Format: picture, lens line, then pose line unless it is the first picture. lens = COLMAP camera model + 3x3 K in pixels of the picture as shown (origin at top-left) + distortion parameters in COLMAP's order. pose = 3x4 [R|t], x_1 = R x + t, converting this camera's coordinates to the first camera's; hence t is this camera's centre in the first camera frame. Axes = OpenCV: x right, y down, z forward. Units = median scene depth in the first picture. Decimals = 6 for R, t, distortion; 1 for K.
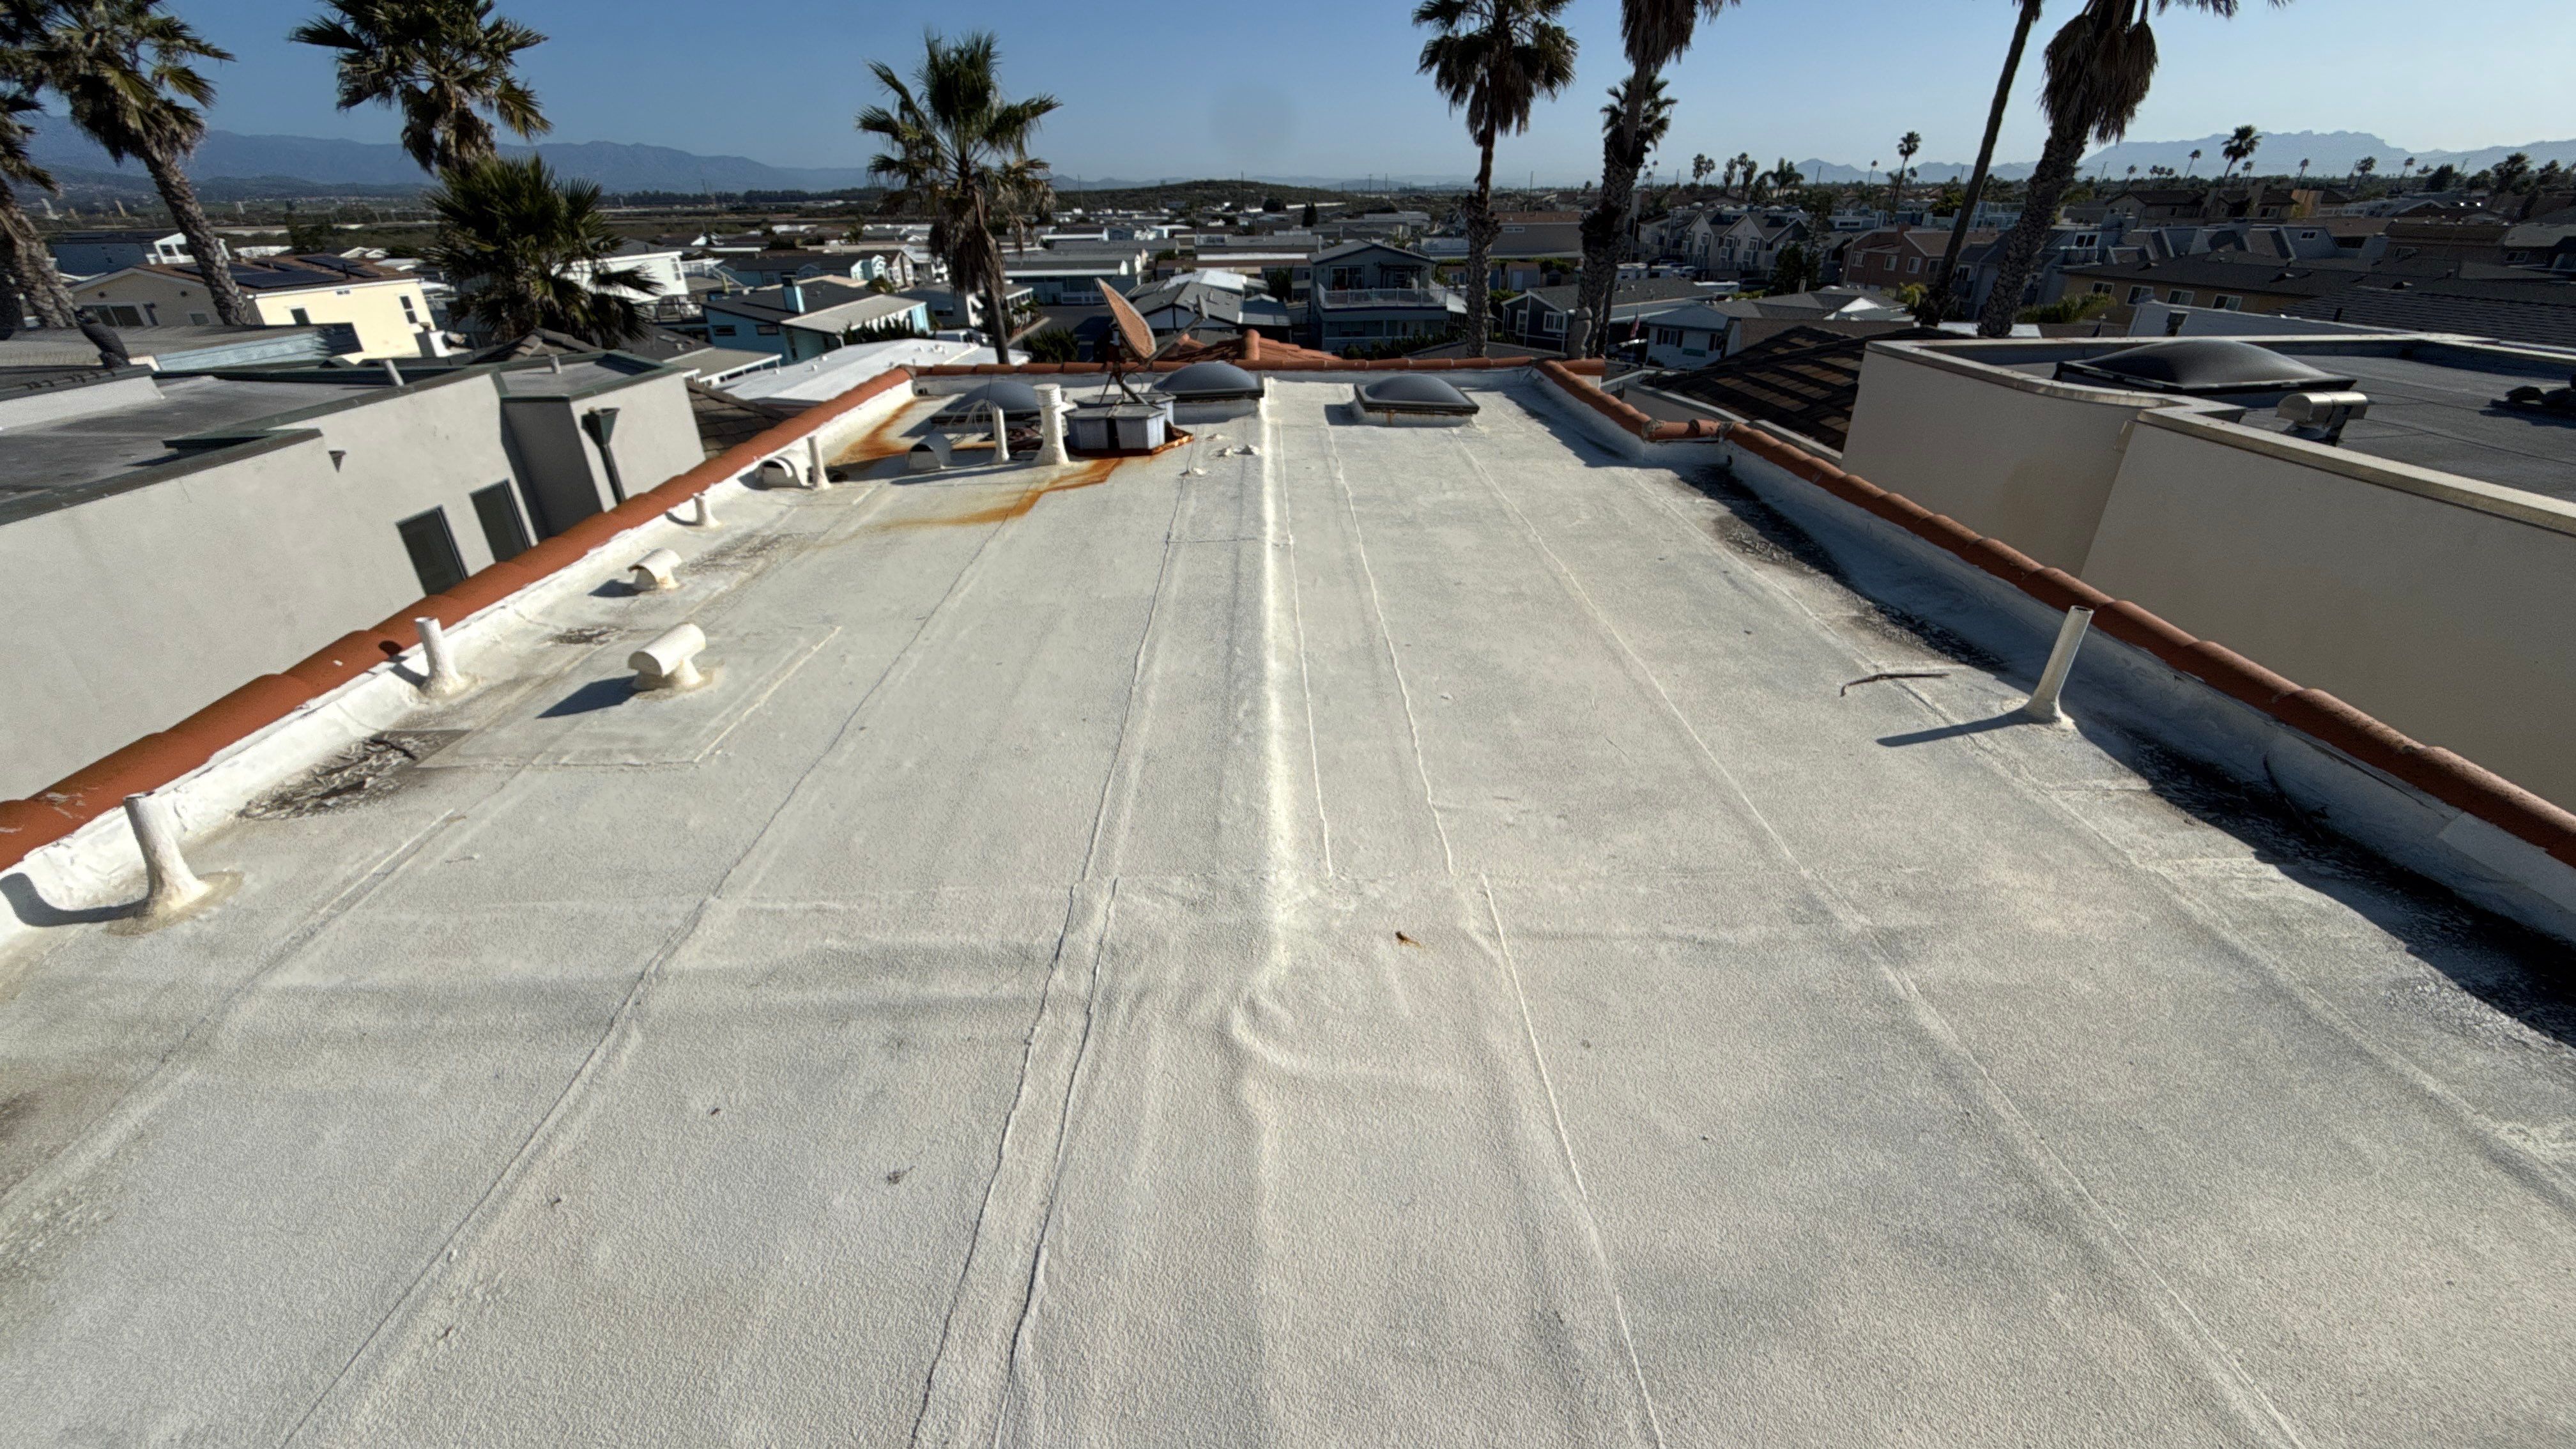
lens RADIAL K [[1025.5, 0, 1288.0], [0, 1025.5, 724.5], [0, 0, 1]] dist [0.001343, 0.000261]
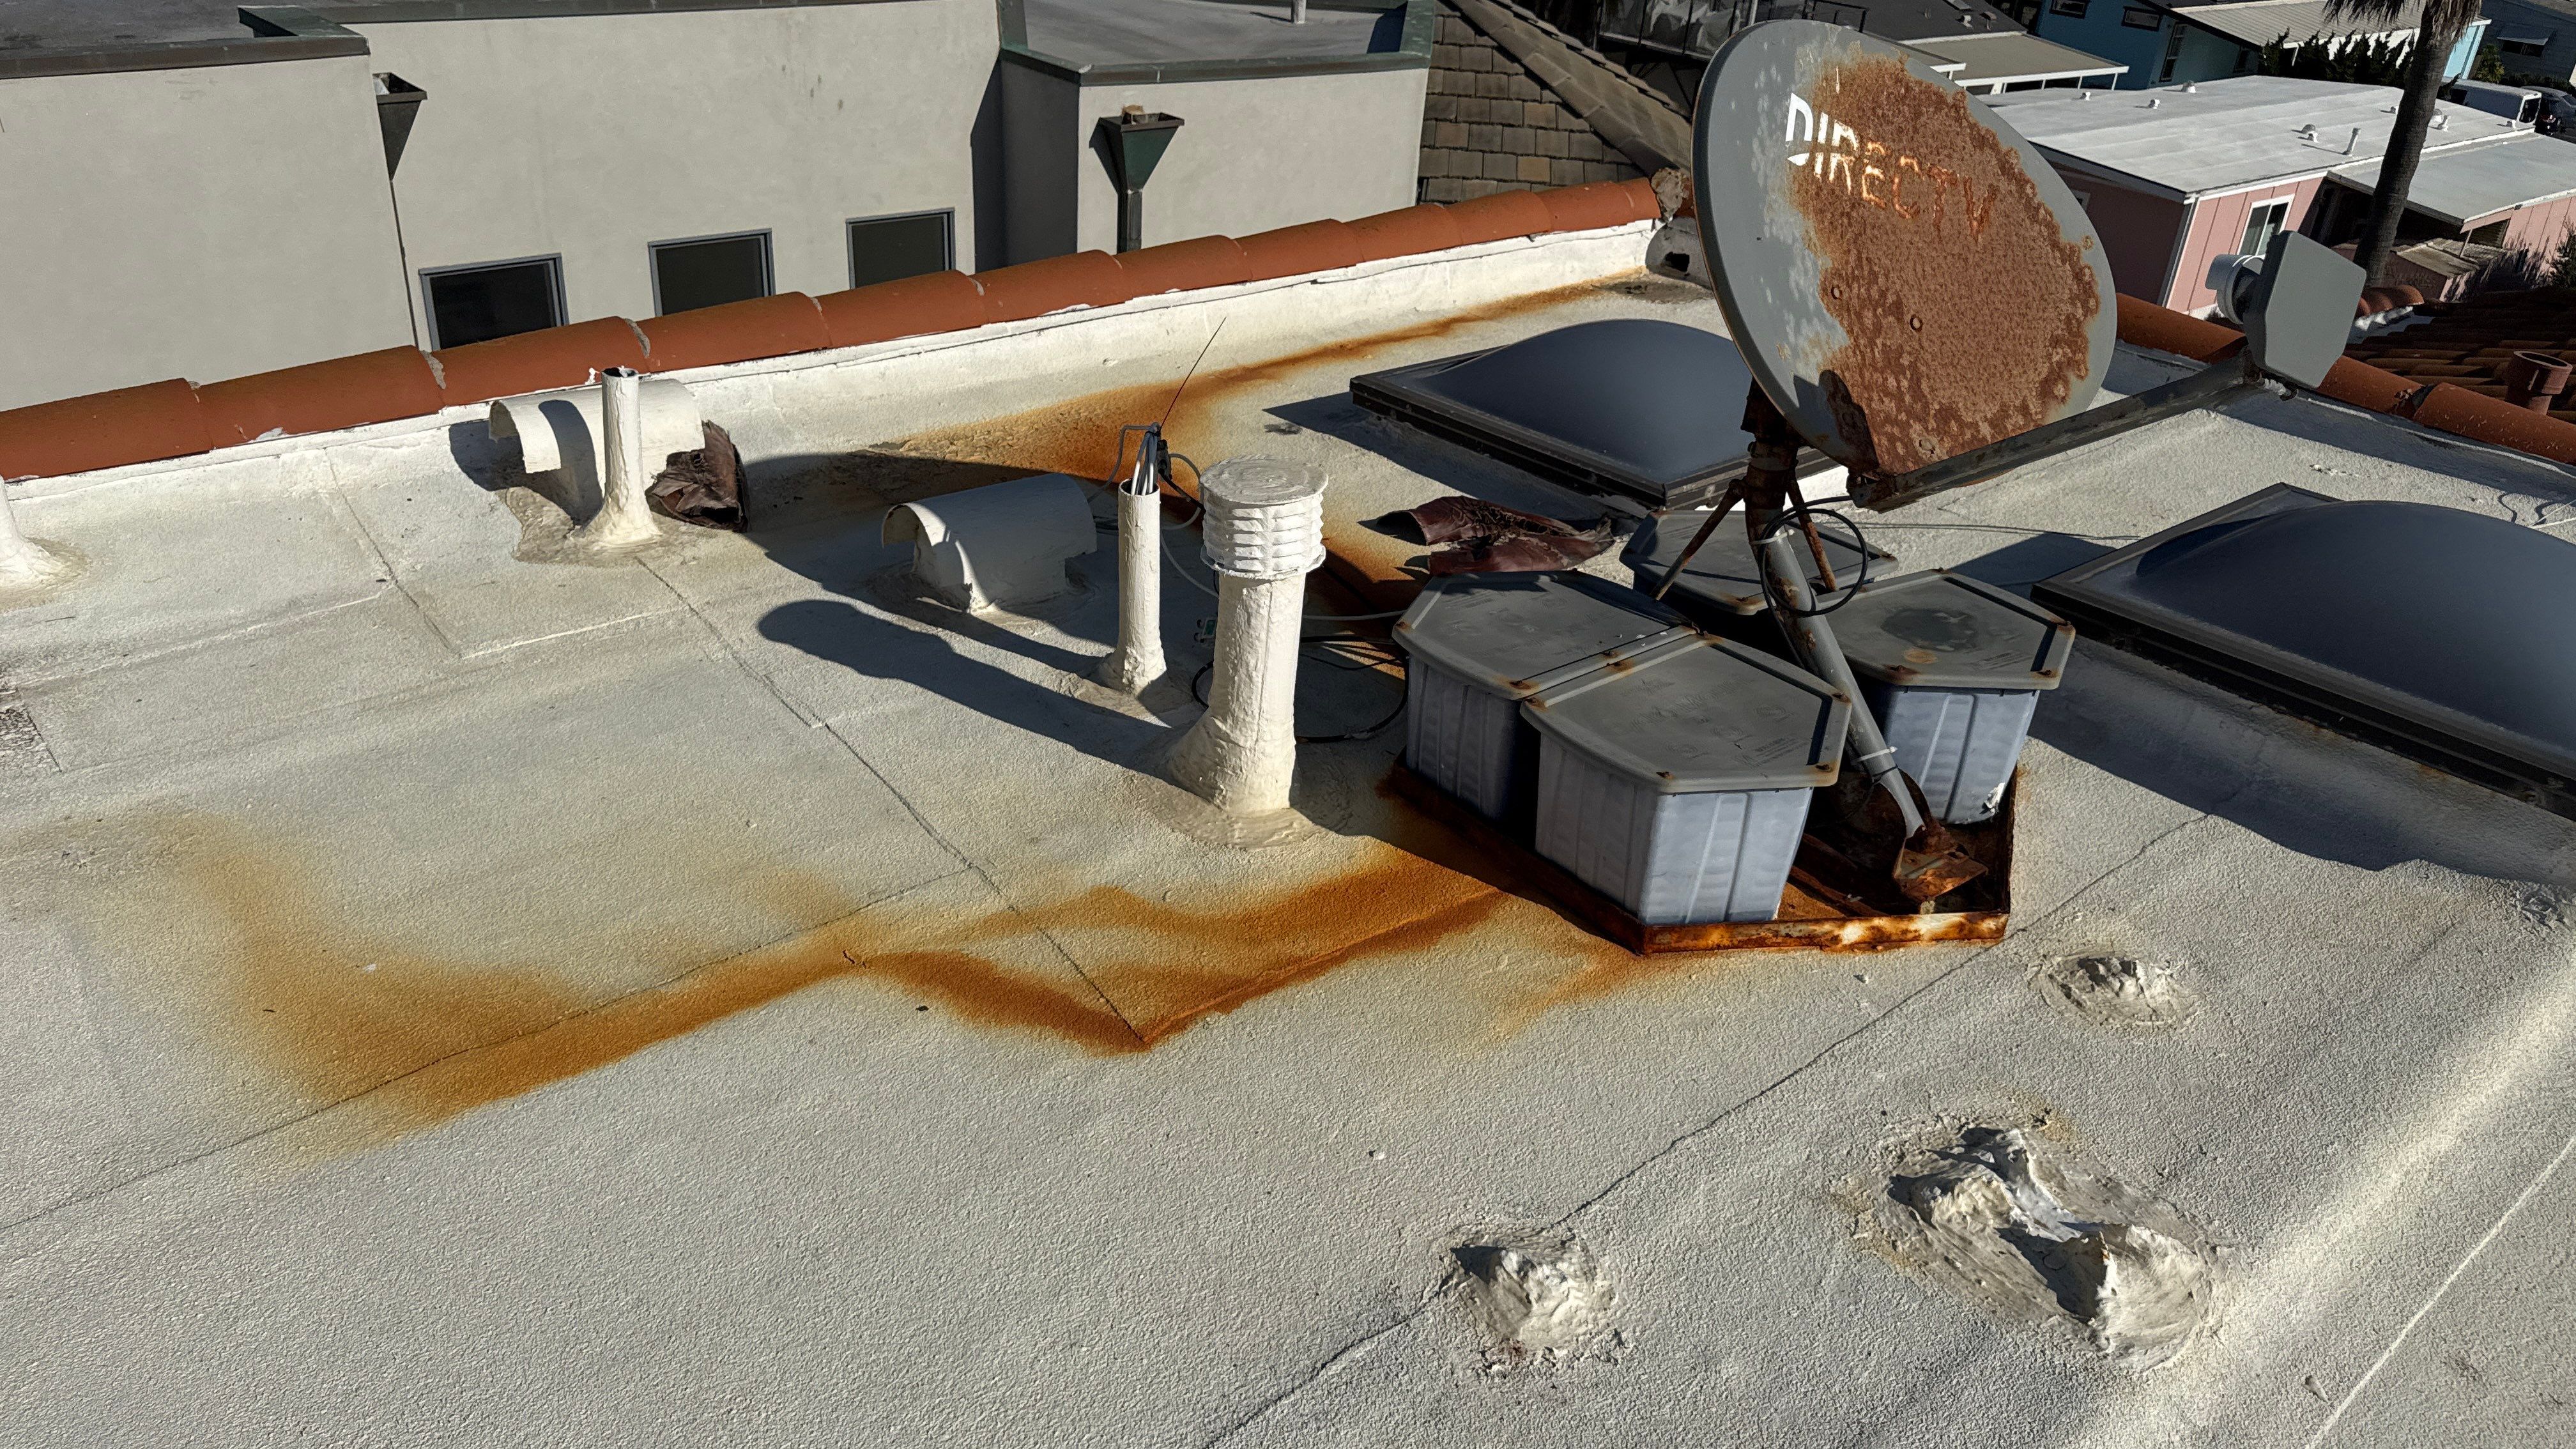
lens RADIAL K [[1792.1, 0, 1288.0], [0, 1792.1, 724.5], [0, 0, 1]] dist [0.007581, 0.000533]
pose [[0.619704, 0.429910, -0.656616, 0.030248], [-0.425808, 0.886960, 0.178853, -0.362889], [0.659283, 0.168757, 0.732712, 0.769000]]
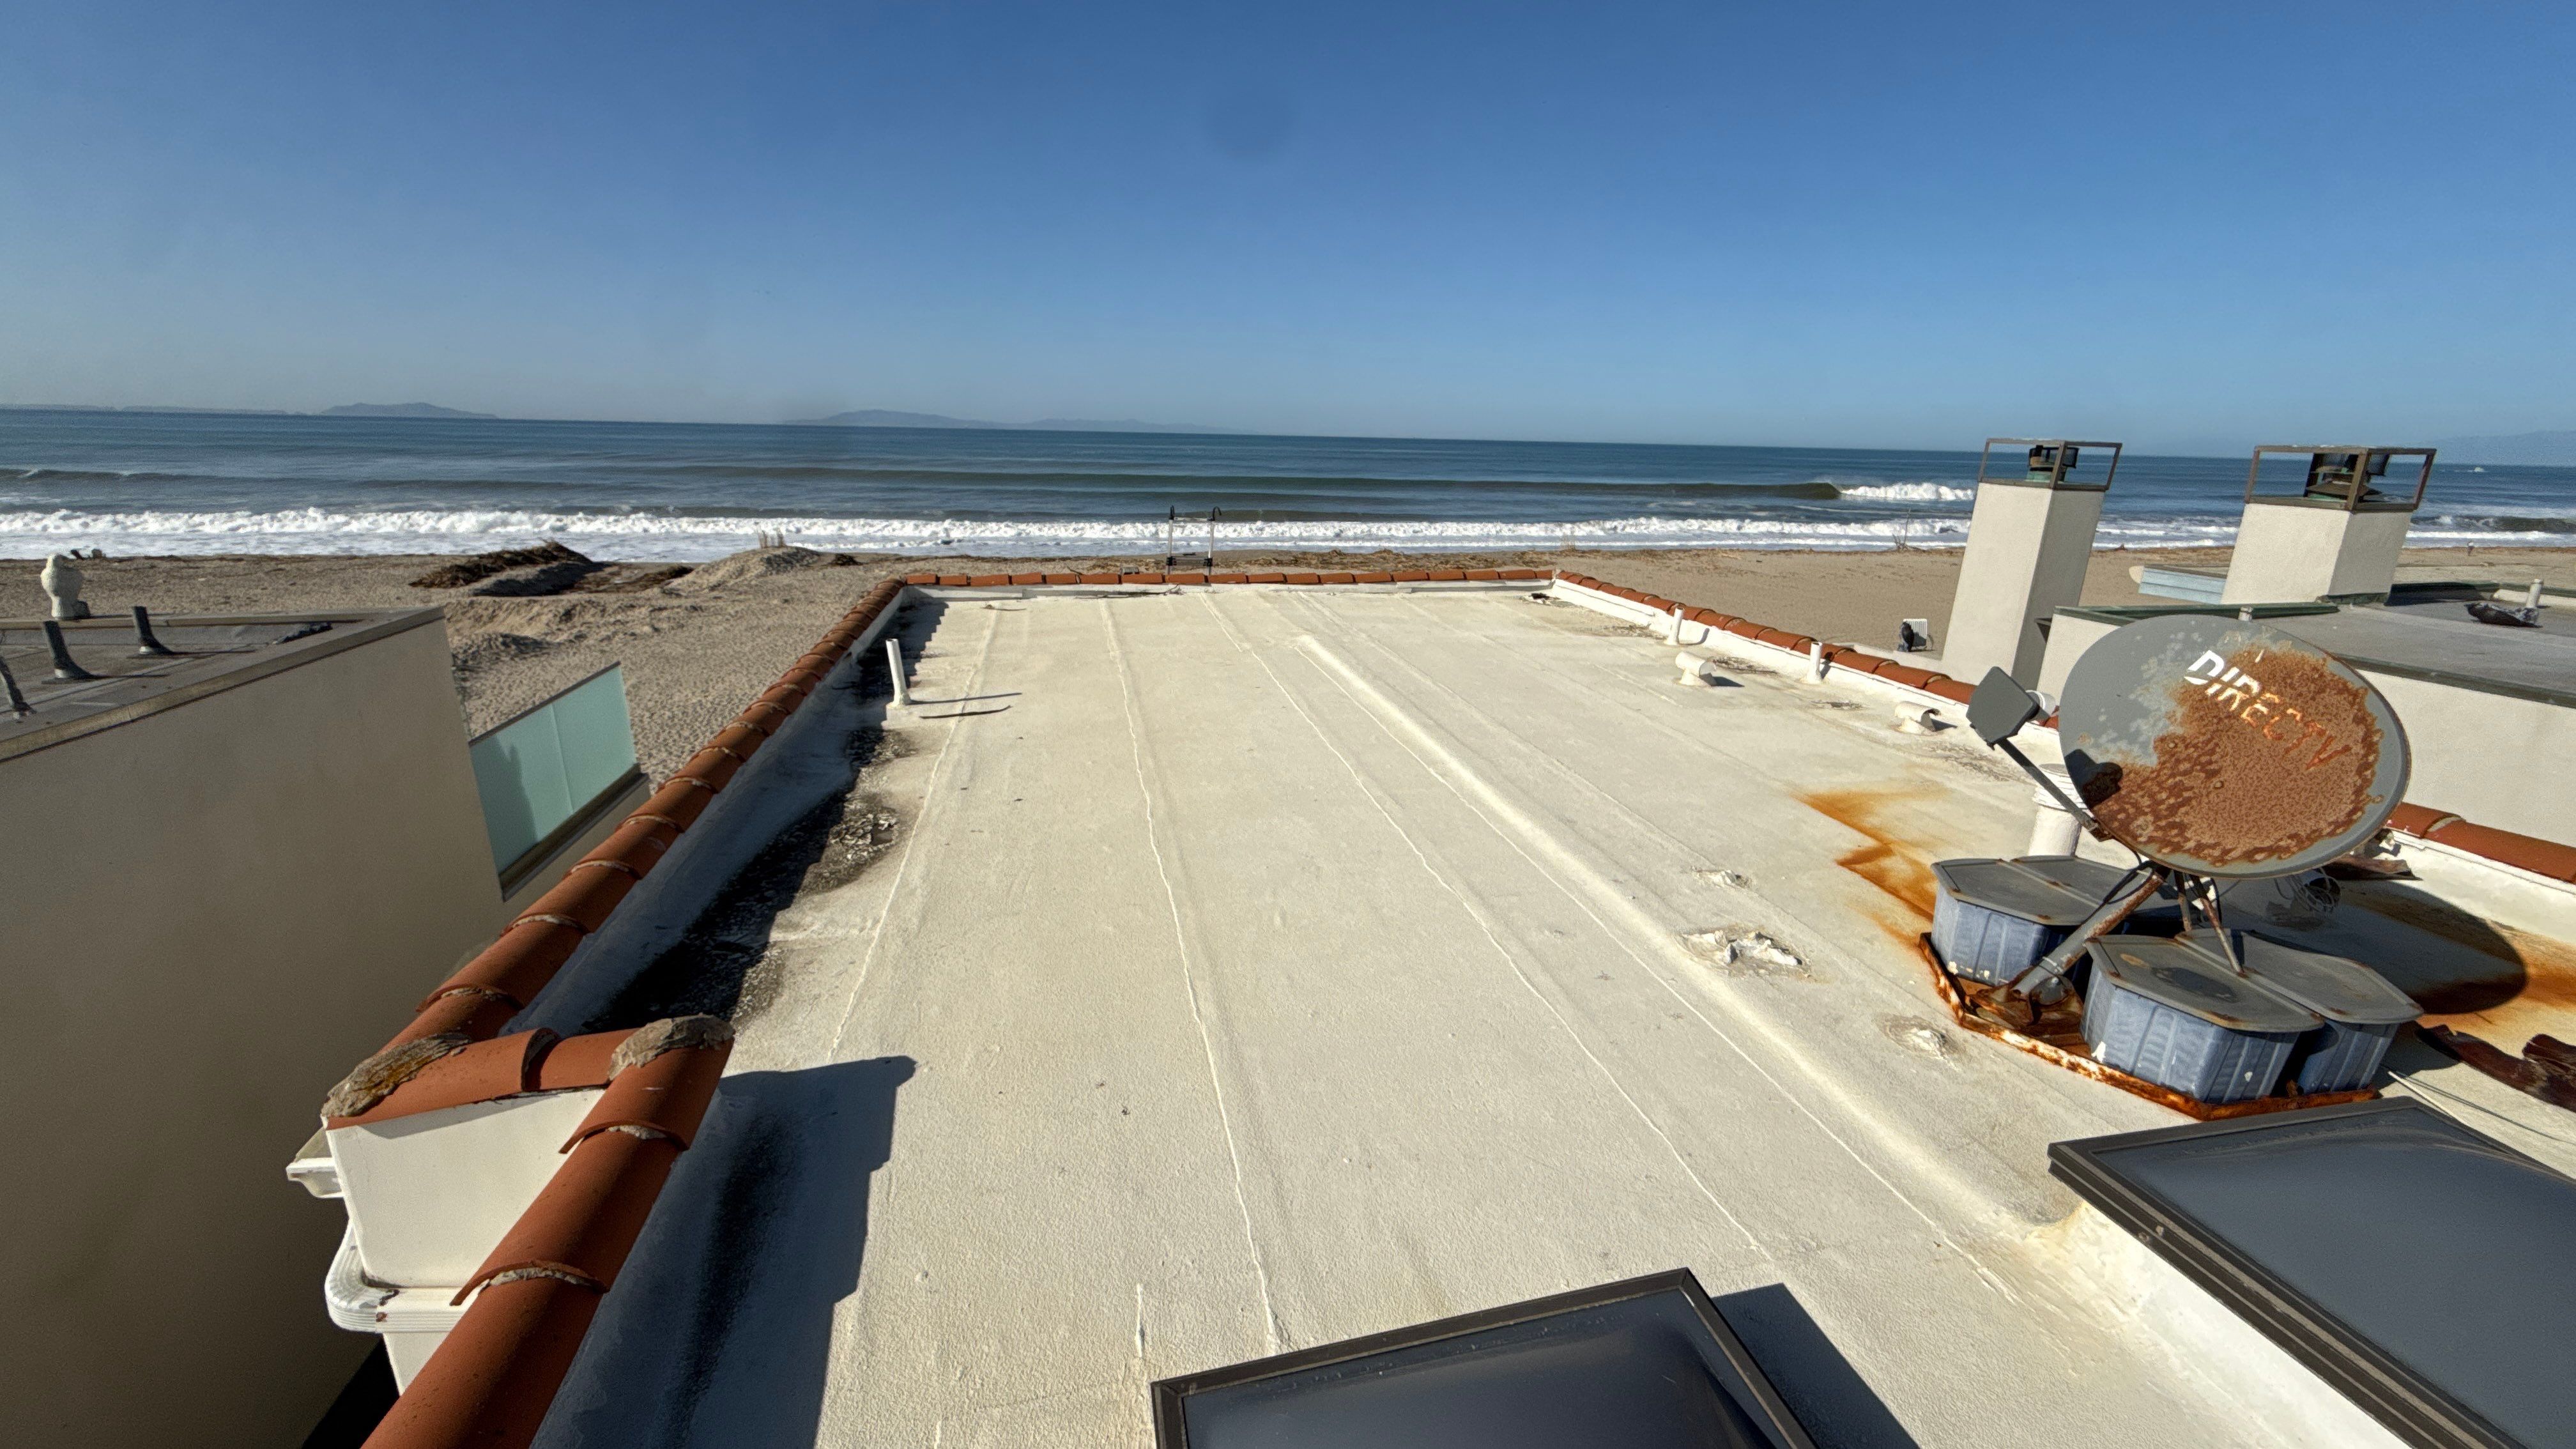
lens RADIAL K [[1025.5, 0, 1288.0], [0, 1025.5, 724.5], [0, 0, 1]] dist [0.001343, 0.000261]
pose [[-0.983493, 0.043224, -0.175710, 0.235405], [-0.089210, 0.729012, 0.678663, -0.670518], [0.157429, 0.683135, -0.713122, 1.318293]]
